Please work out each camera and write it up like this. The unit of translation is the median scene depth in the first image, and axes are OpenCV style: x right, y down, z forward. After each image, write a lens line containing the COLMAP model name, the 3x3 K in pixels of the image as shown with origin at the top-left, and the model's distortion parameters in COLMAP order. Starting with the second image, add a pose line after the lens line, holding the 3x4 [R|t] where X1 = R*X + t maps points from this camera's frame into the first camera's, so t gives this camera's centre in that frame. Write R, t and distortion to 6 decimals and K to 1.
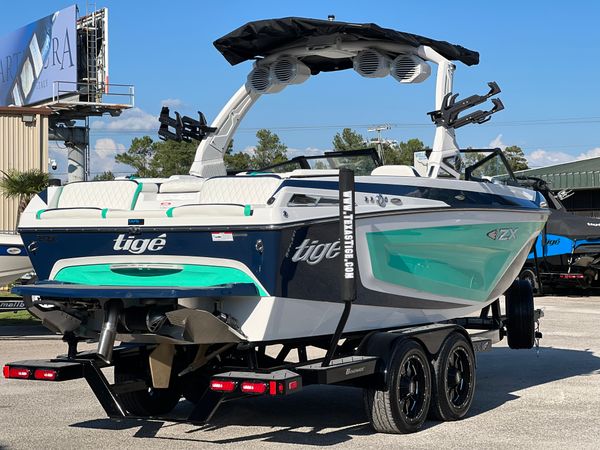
lens RADIAL K [[1321.8, 0, 299.3], [0, 1321.8, 225.9], [0, 0, 1]] dist [0.063356, 0.000000]
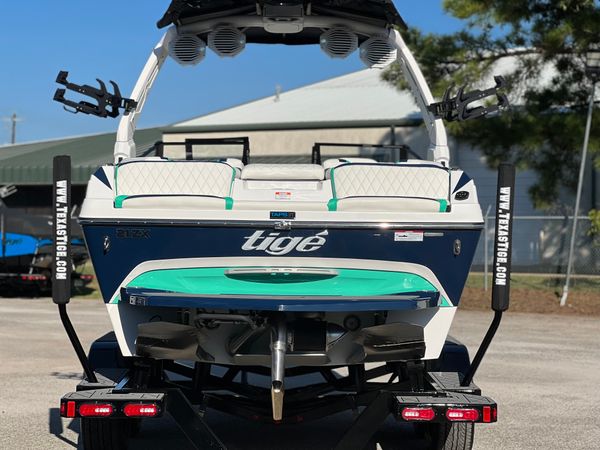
lens RADIAL K [[1321.8, 0, 300.0], [0, 1321.8, 224.8], [0, 0, 1]] dist [0.063356, 0.000000]
pose [[0.857413, 0.021244, 0.514190, -0.529714], [-0.022813, 0.999734, -0.003264, 0.005059], [-0.514123, -0.008931, 0.857670, 0.304070]]
